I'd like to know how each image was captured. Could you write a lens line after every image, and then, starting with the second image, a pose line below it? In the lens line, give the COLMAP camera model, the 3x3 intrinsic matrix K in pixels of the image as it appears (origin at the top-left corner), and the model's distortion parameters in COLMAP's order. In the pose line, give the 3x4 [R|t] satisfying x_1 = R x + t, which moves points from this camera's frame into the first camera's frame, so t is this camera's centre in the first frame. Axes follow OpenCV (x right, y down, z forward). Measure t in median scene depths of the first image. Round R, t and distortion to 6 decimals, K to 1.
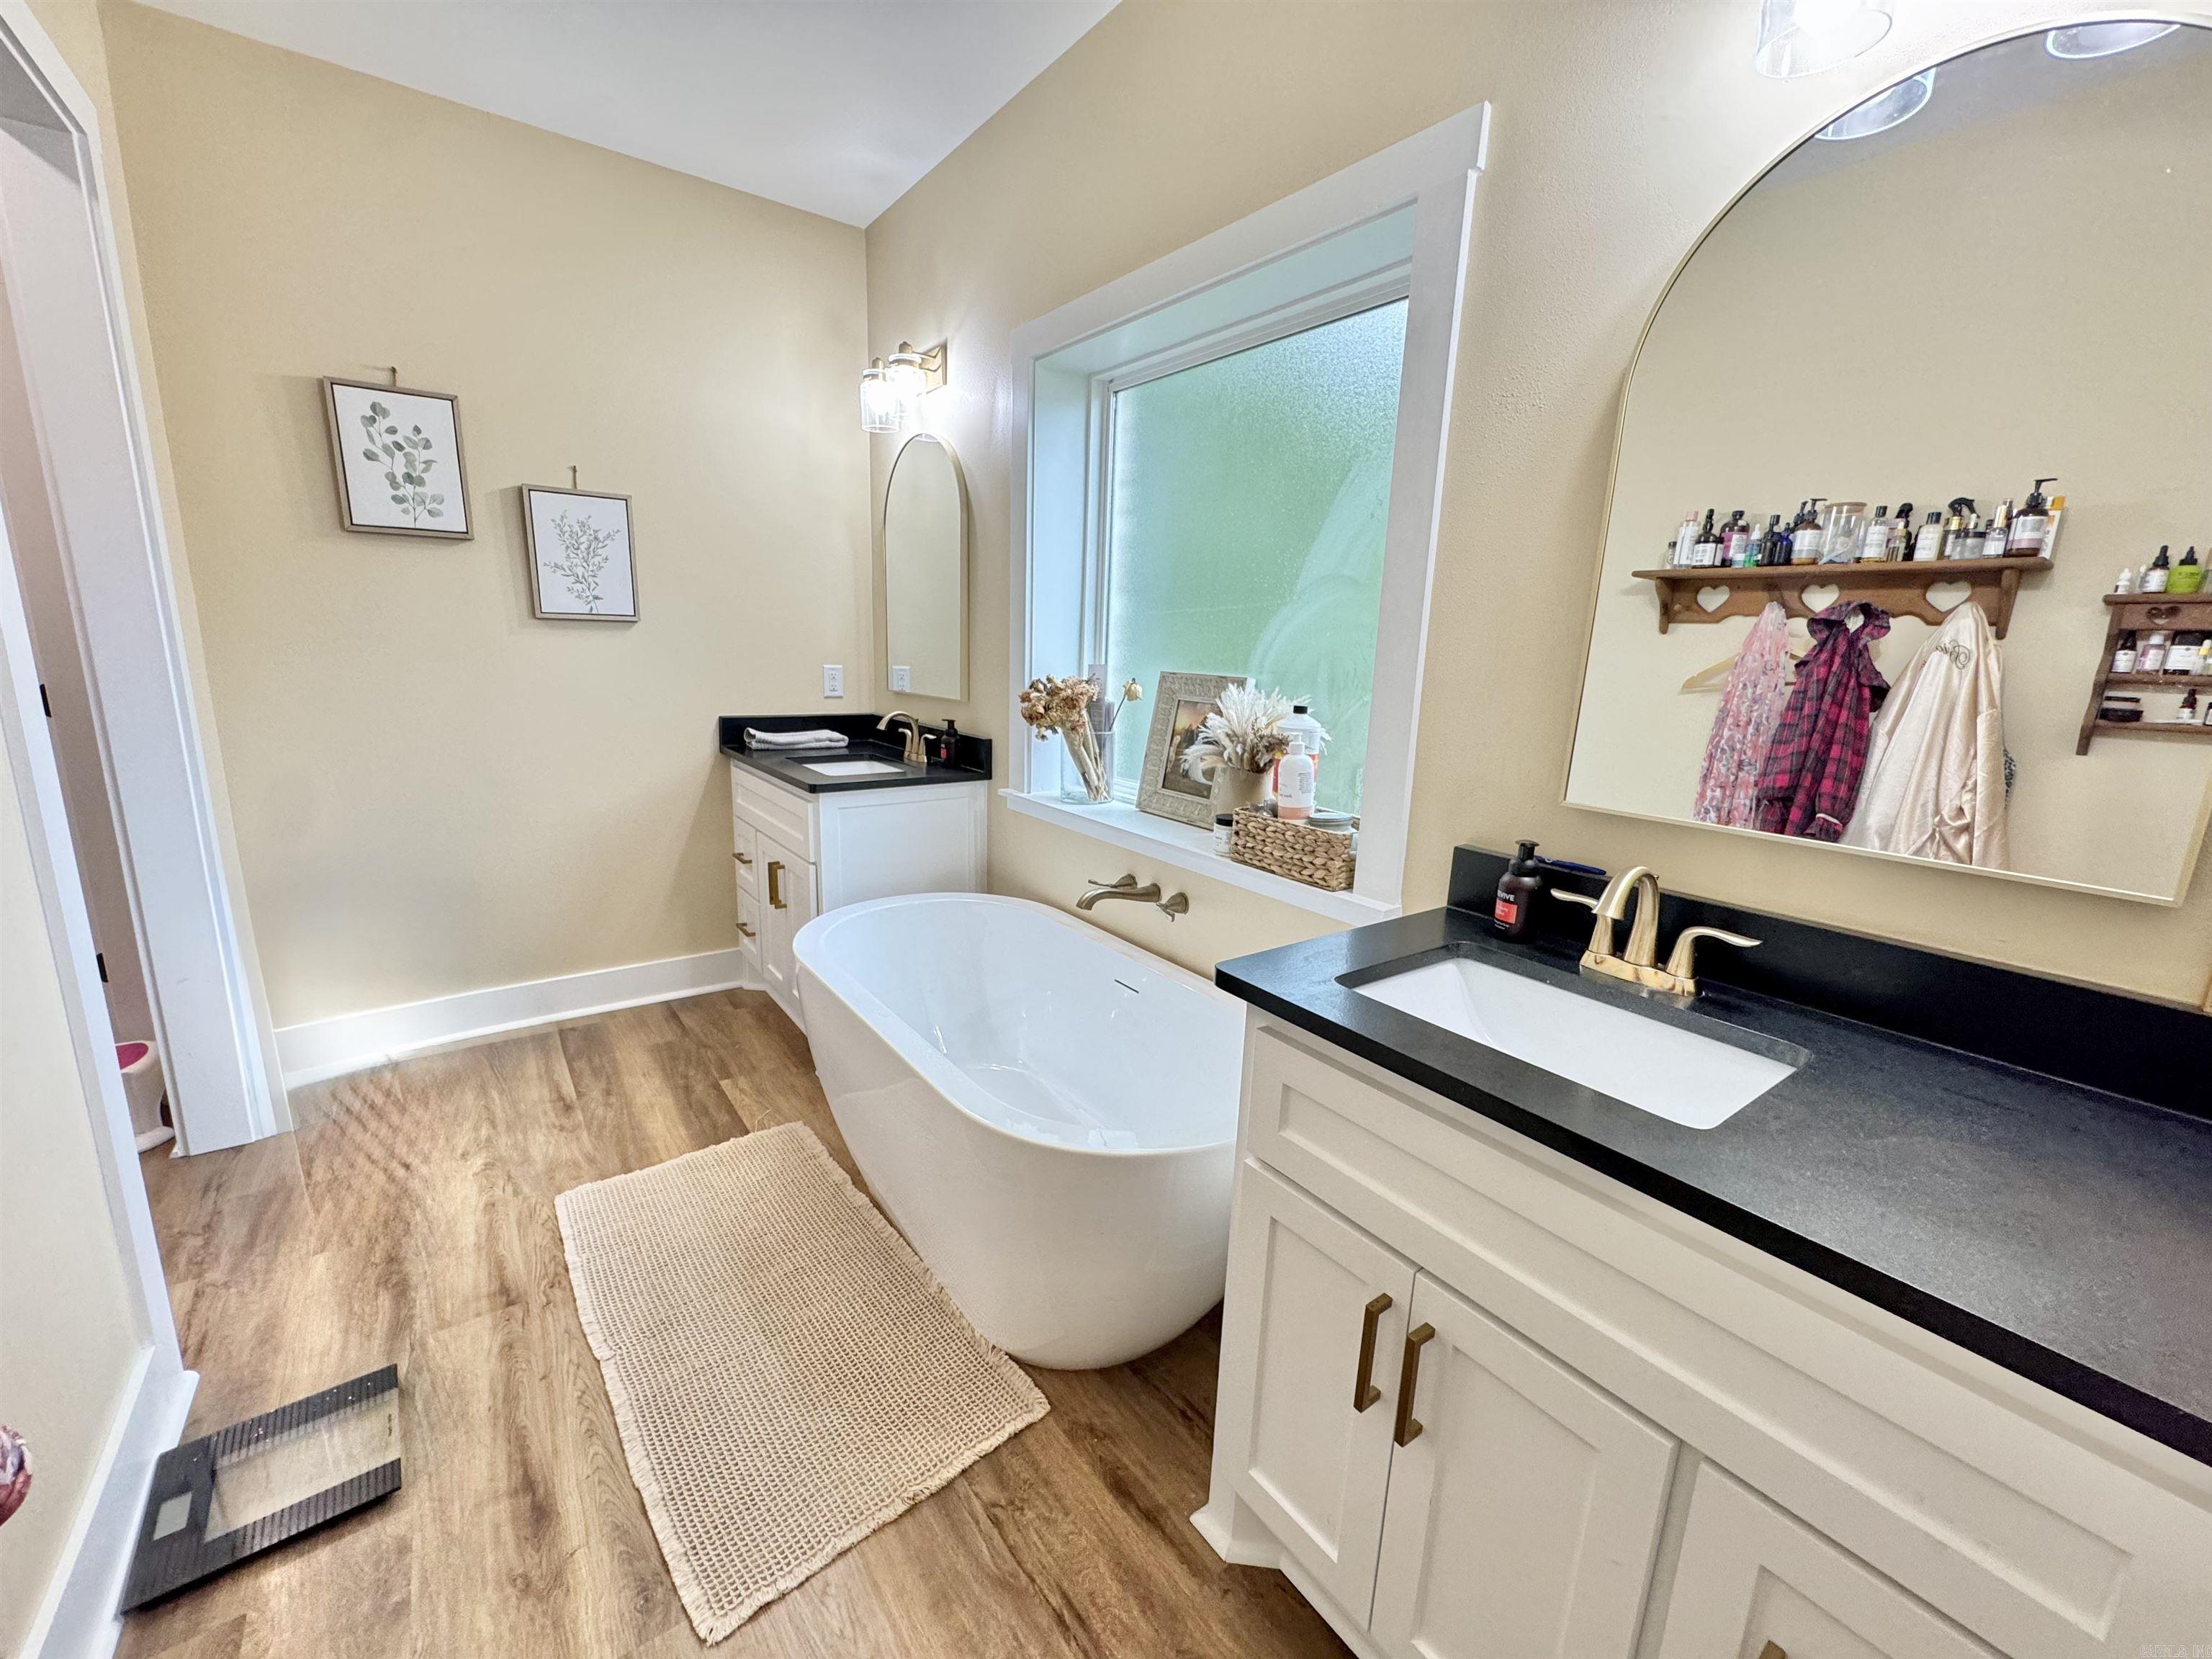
lens RADIAL K [[883.7, 0, 1123.3], [0, 883.7, 834.4], [0, 0, 1]] dist [-0.004354, 0.000564]
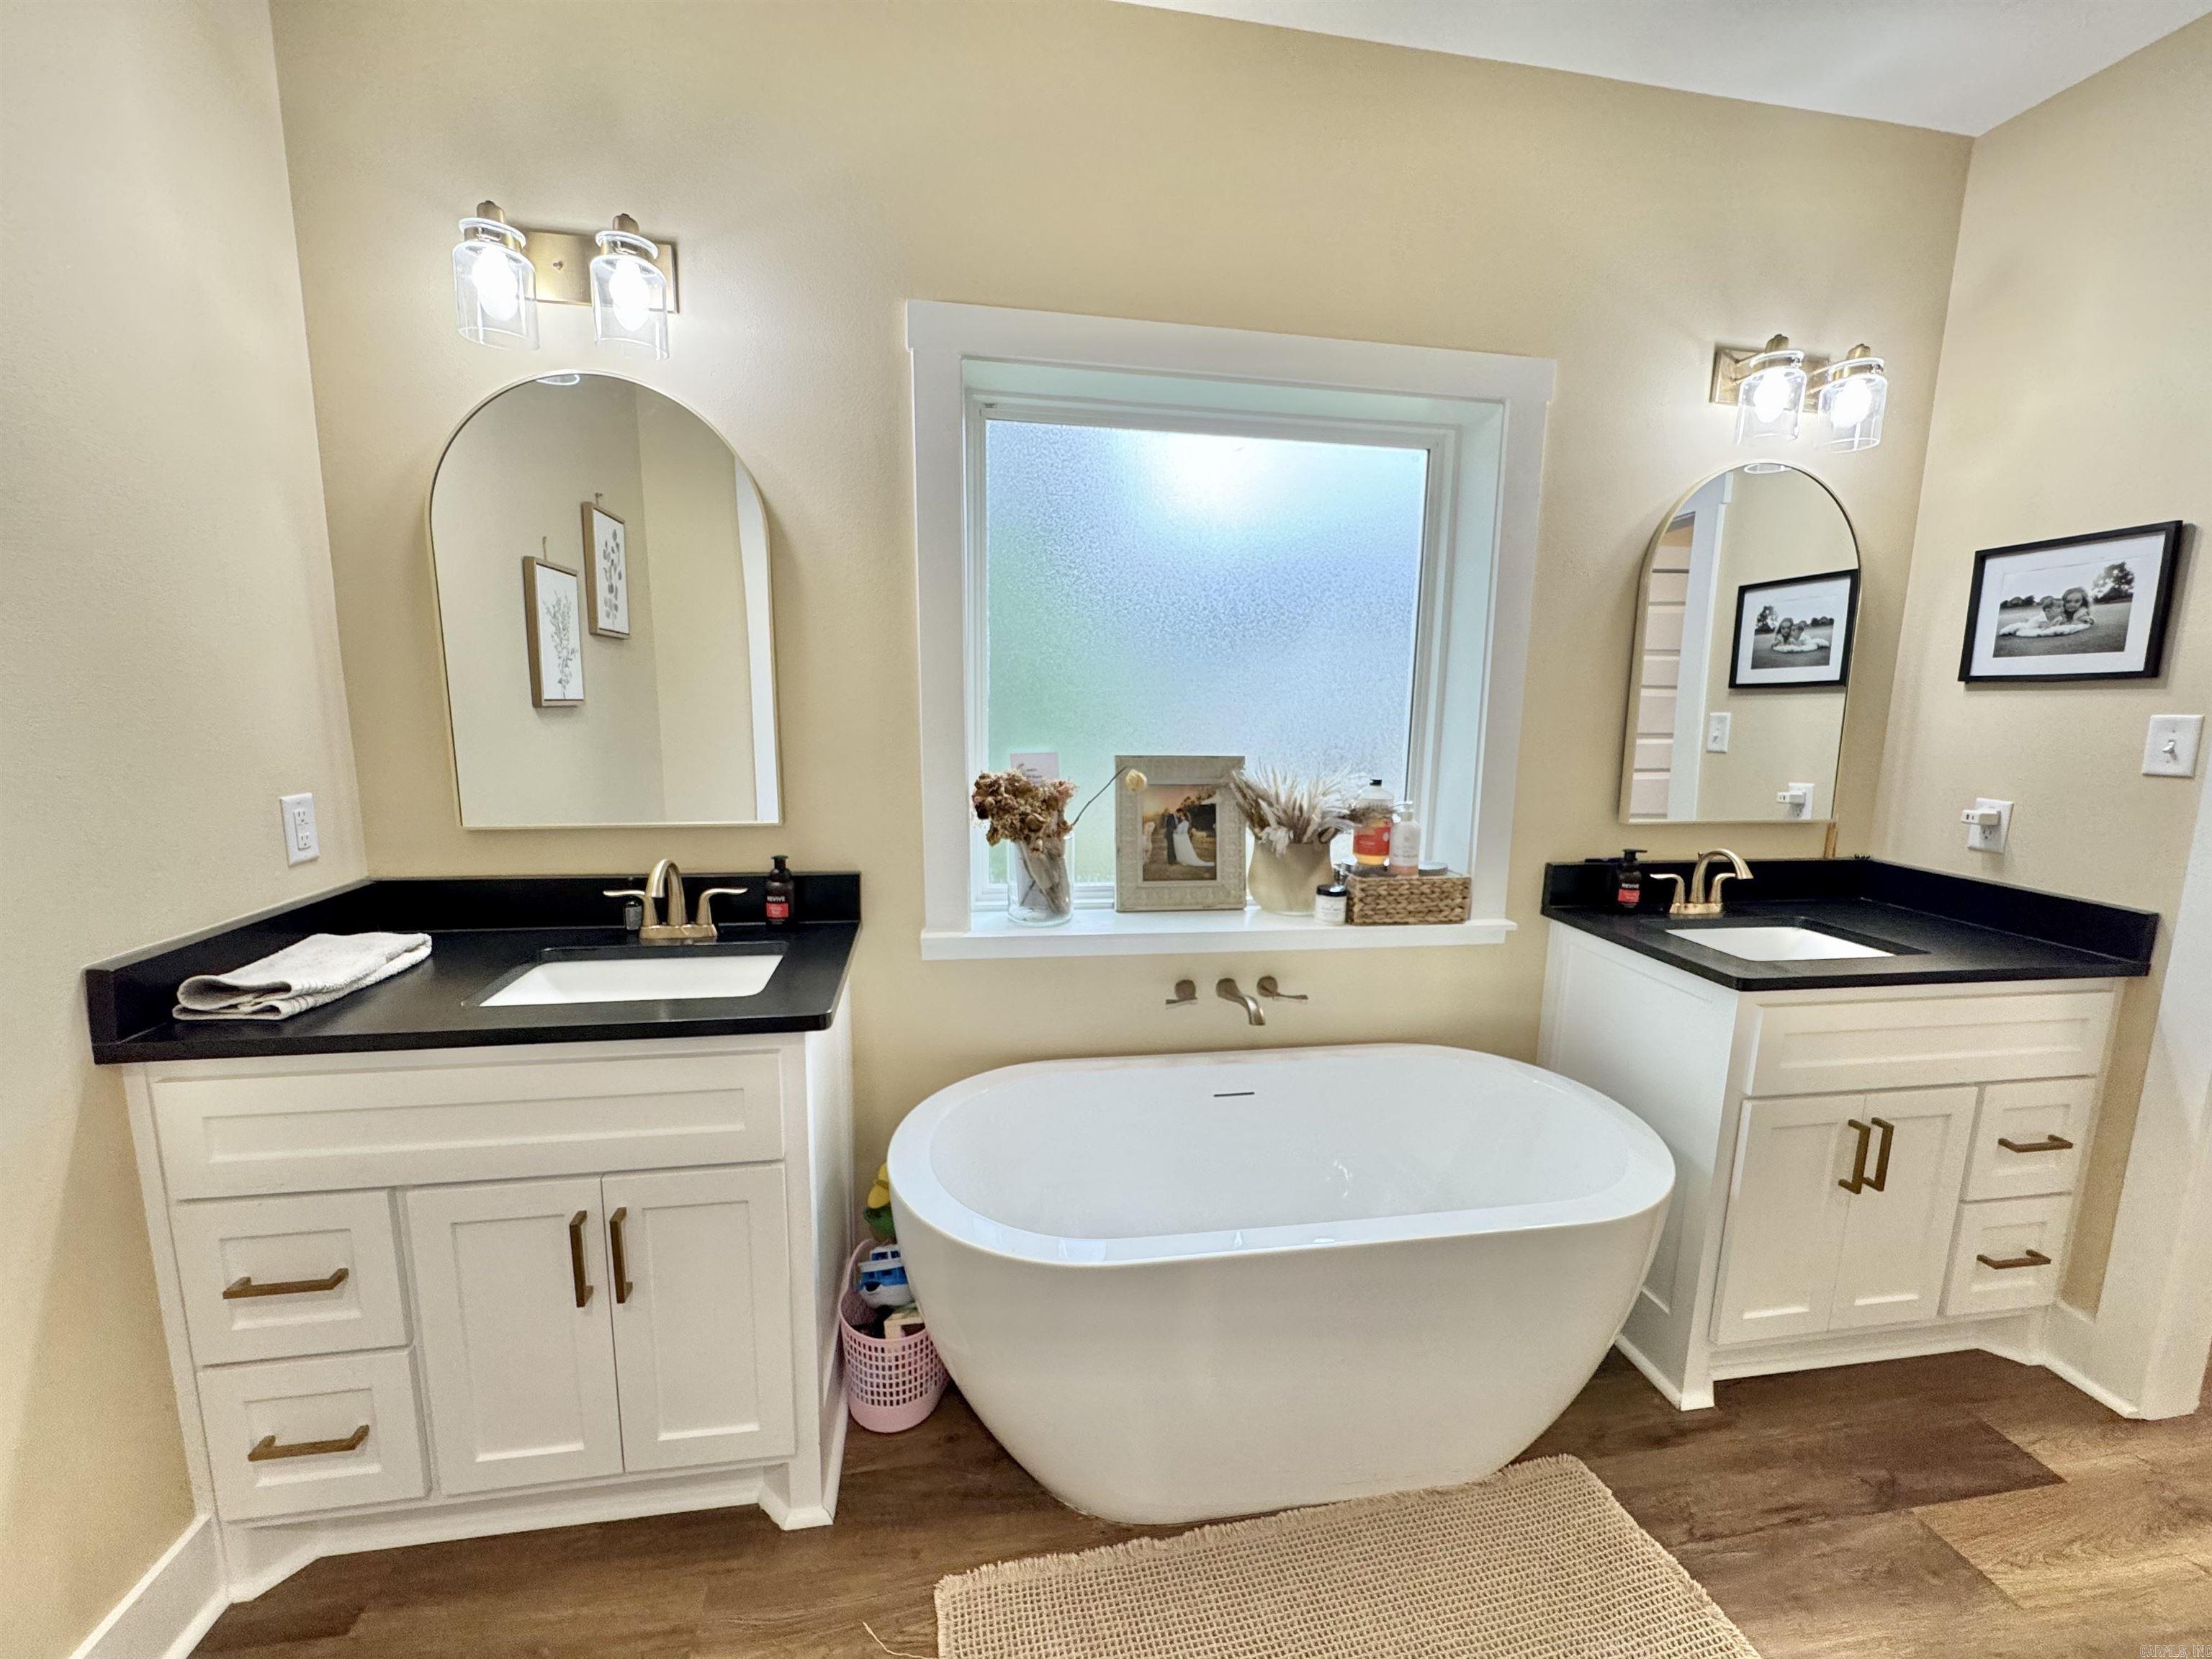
lens RADIAL K [[883.7, 0, 1110.3], [0, 883.7, 818.2], [0, 0, 1]] dist [-0.004354, 0.000564]
pose [[0.466895, -0.172938, 0.867238, -0.966425], [0.181529, 0.978550, 0.097405, -0.269207], [-0.865481, 0.111951, 0.488273, 0.740901]]
